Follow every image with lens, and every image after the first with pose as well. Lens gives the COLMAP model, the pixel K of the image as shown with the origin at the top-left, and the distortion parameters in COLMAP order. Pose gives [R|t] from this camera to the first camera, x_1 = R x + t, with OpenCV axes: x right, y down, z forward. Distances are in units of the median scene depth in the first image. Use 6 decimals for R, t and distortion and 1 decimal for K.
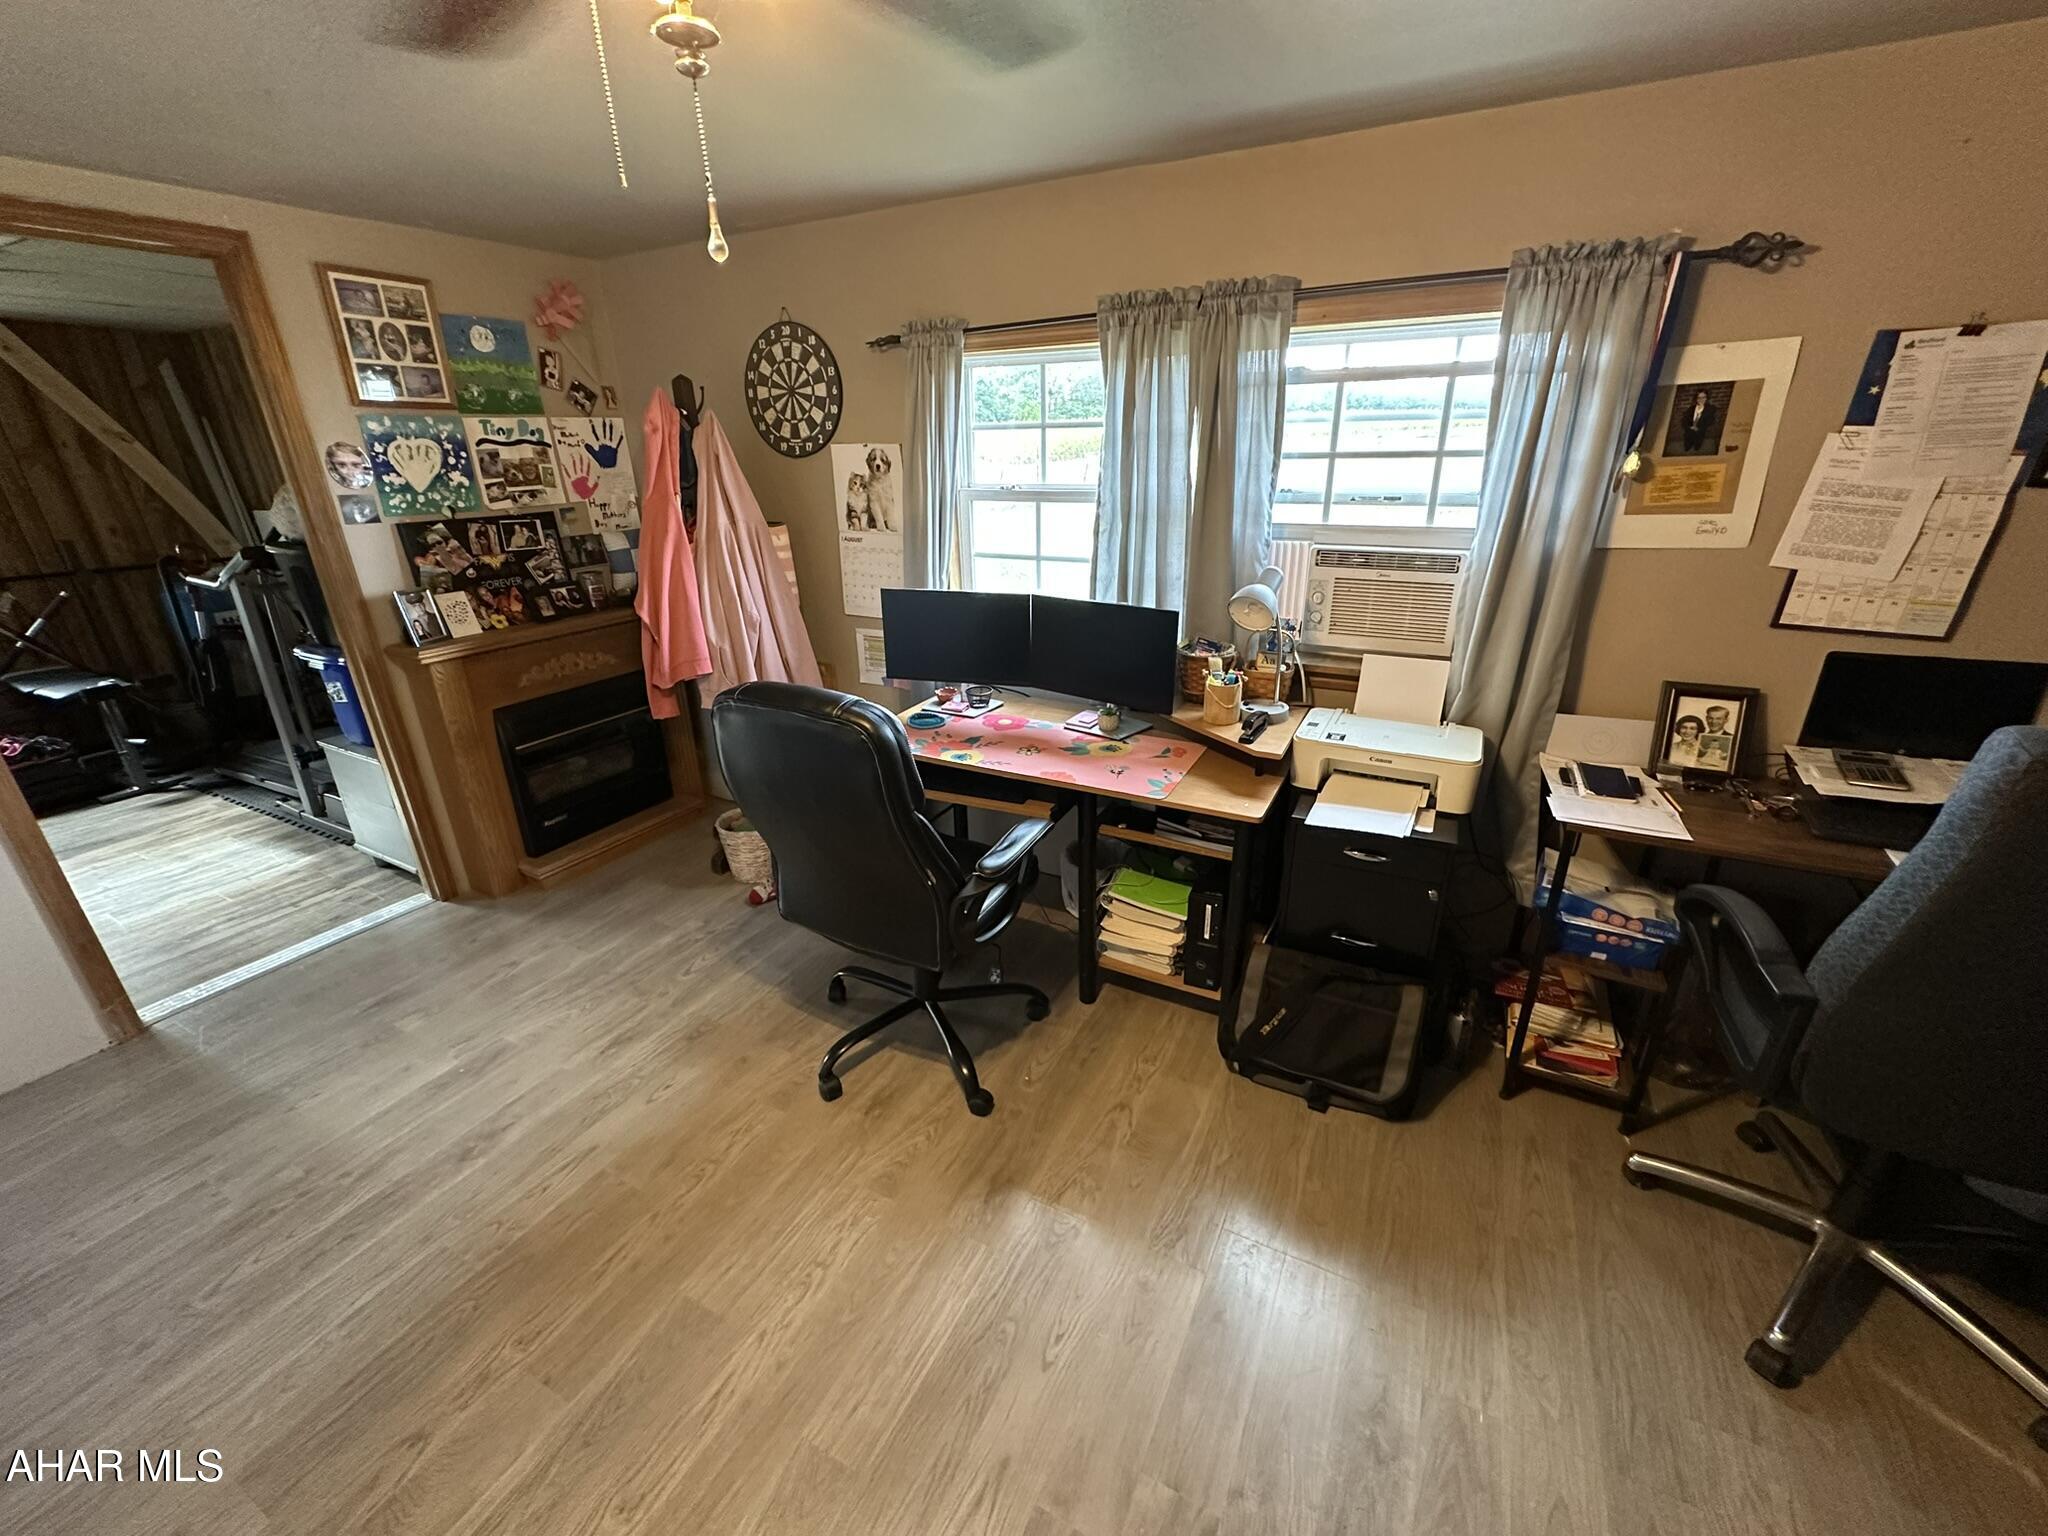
lens RADIAL K [[815.9, 0, 1023.8], [0, 815.9, 772.1], [0, 0, 1]] dist [-0.002435, 0.000440]
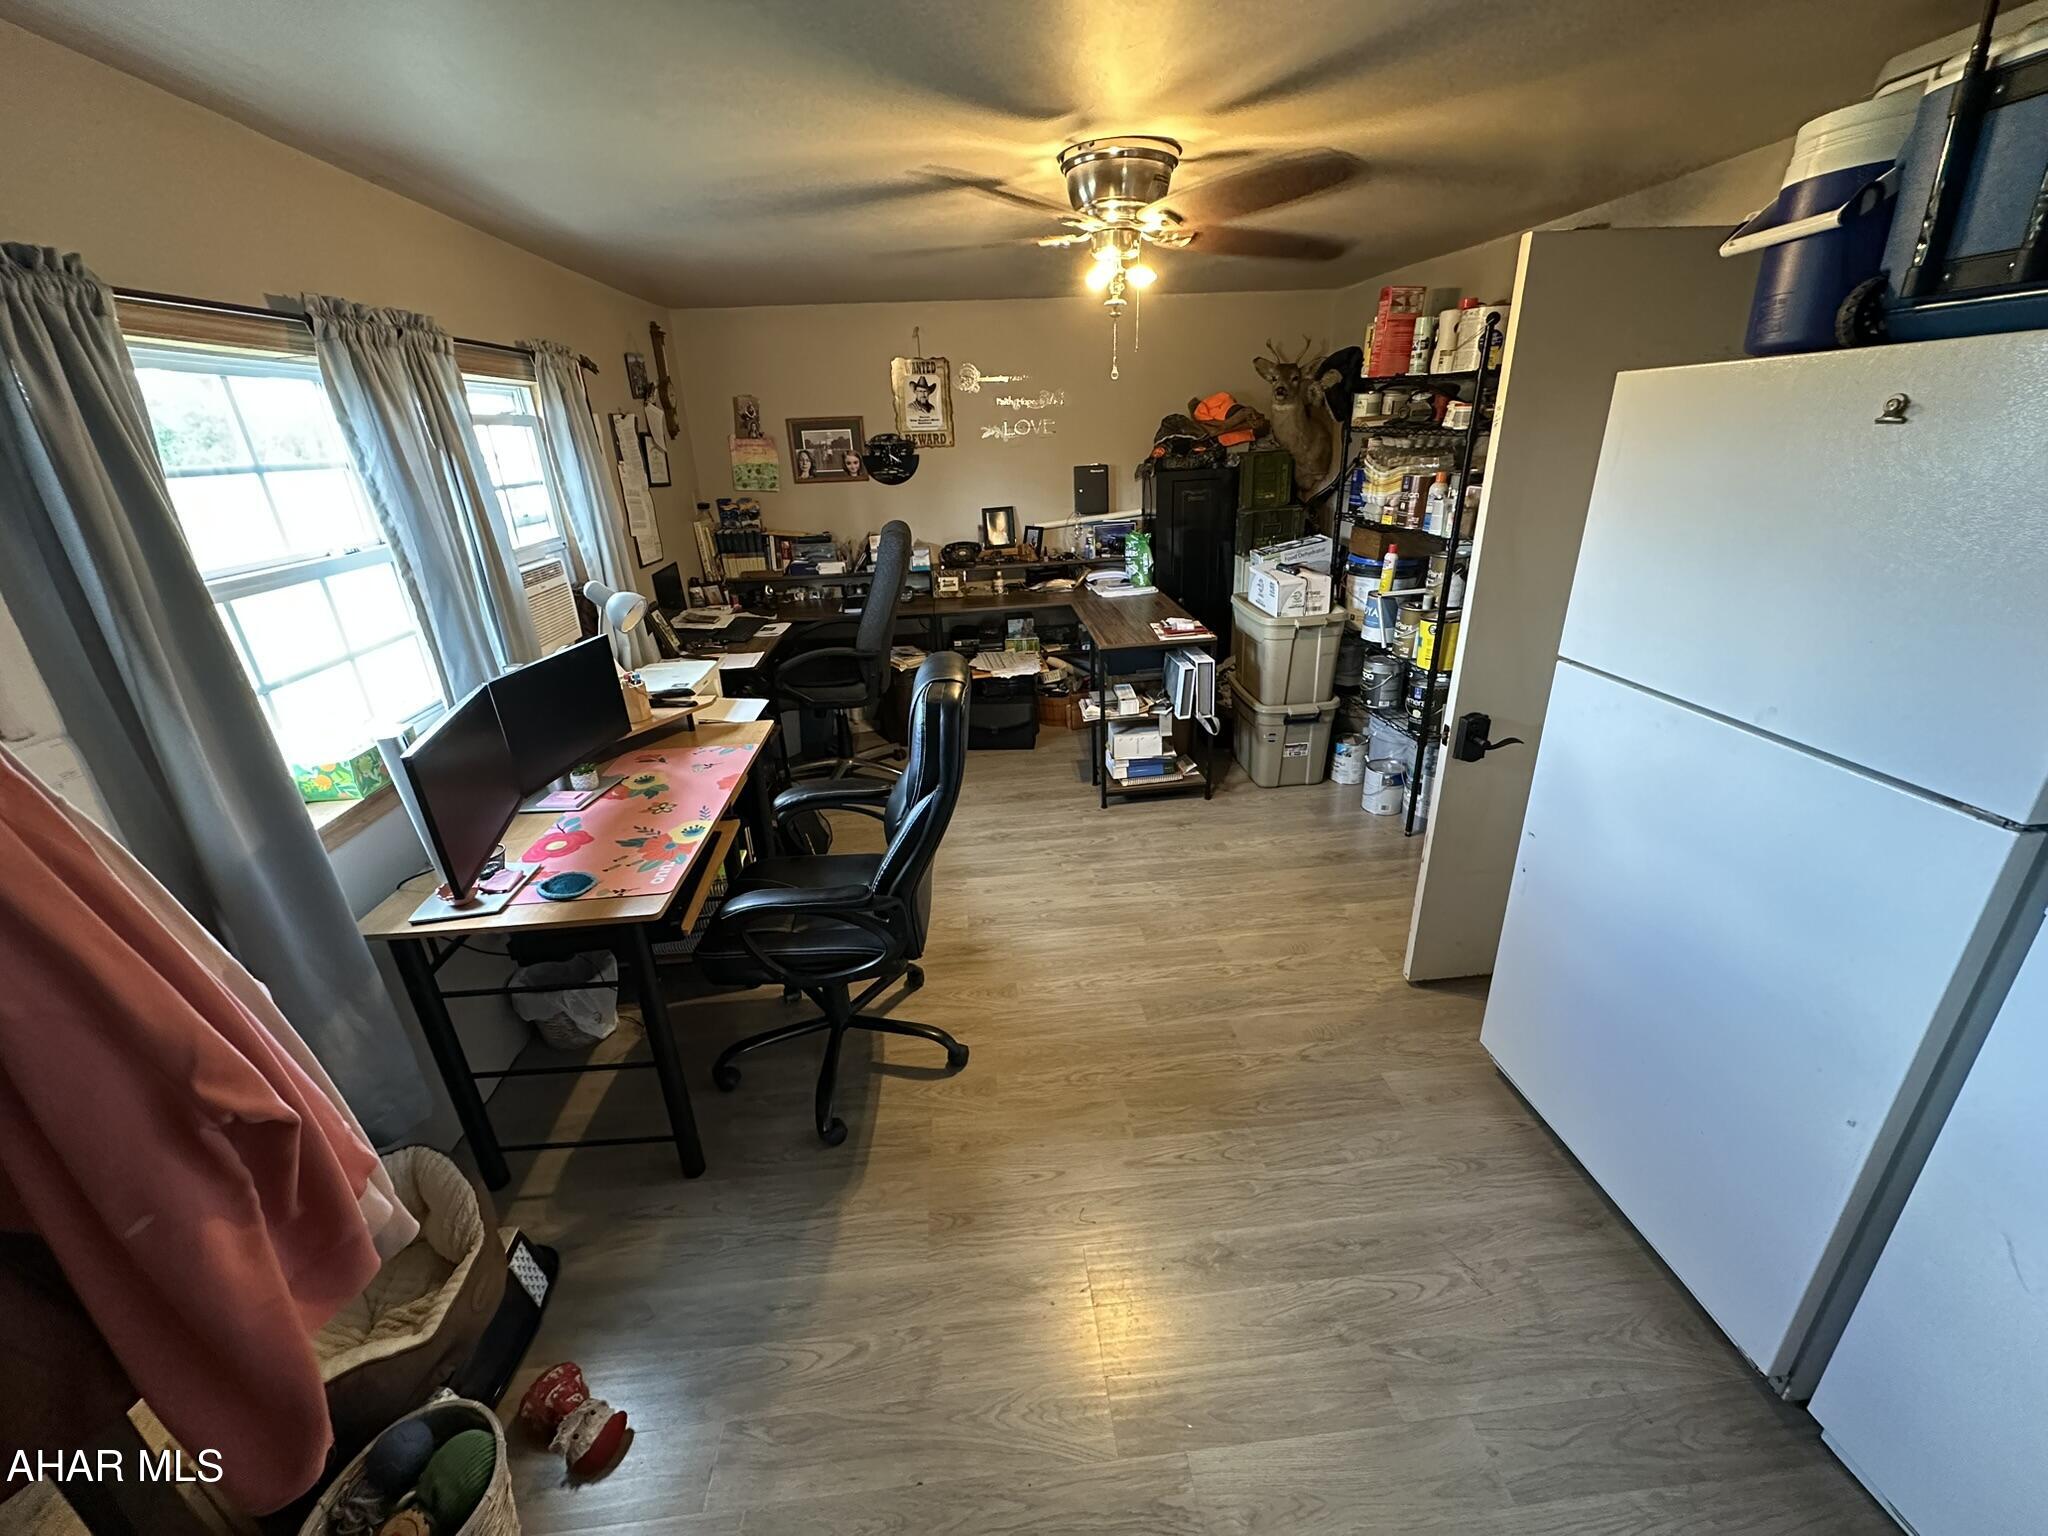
lens RADIAL K [[815.9, 0, 1023.8], [0, 815.9, 772.1], [0, 0, 1]] dist [-0.002435, 0.000440]
pose [[-0.535399, -0.294156, 0.791720, -0.932483], [0.364121, 0.765414, 0.530619, -0.398669], [-0.762078, 0.572375, -0.302694, 0.951321]]
